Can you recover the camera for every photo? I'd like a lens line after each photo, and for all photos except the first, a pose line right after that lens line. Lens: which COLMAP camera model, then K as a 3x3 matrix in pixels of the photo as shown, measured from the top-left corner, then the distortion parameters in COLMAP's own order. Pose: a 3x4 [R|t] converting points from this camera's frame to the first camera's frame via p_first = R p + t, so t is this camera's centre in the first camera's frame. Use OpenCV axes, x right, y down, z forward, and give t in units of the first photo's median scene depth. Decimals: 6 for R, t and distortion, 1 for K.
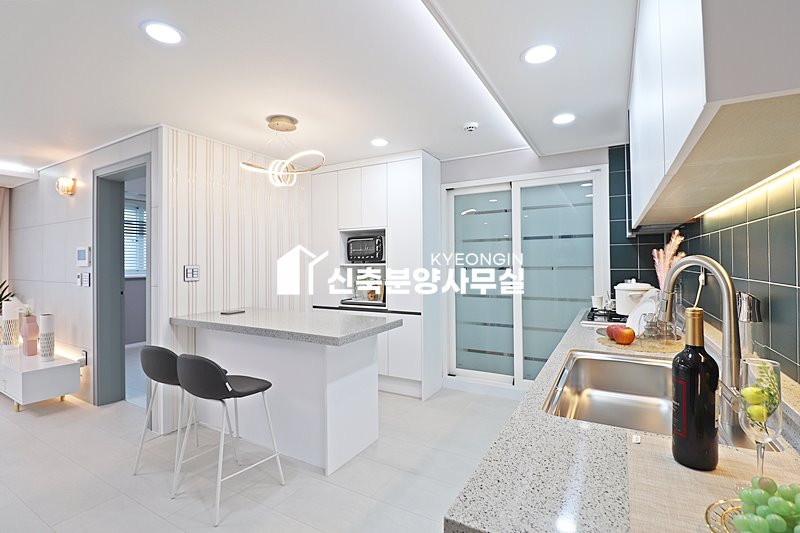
lens RADIAL K [[370.4, 0, 397.5], [0, 370.4, 260.3], [0, 0, 1]] dist [-0.005889, -0.009003]
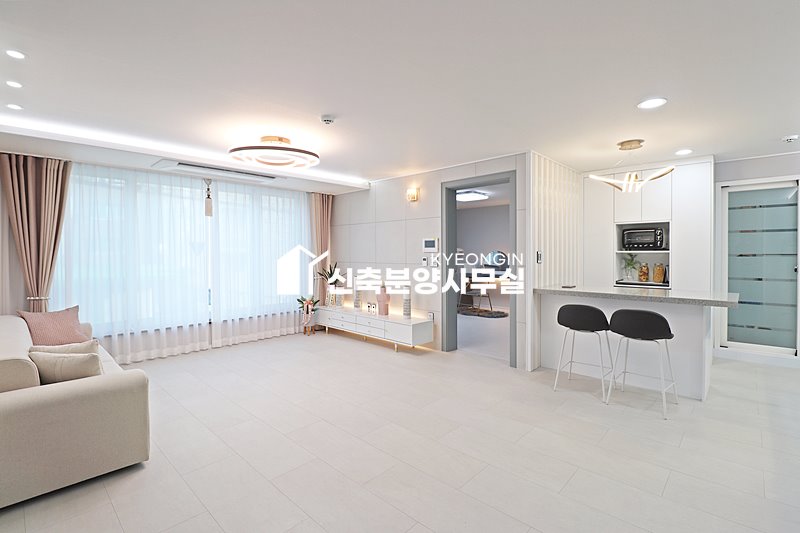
lens RADIAL K [[370.4, 0, 400.6], [0, 370.4, 256.1], [0, 0, 1]] dist [-0.005889, -0.009003]
pose [[0.972094, 0.006000, -0.234514, -0.641418], [-0.001686, 0.999826, 0.018592, 0.005933], [0.234585, -0.017678, 0.971935, -0.395243]]
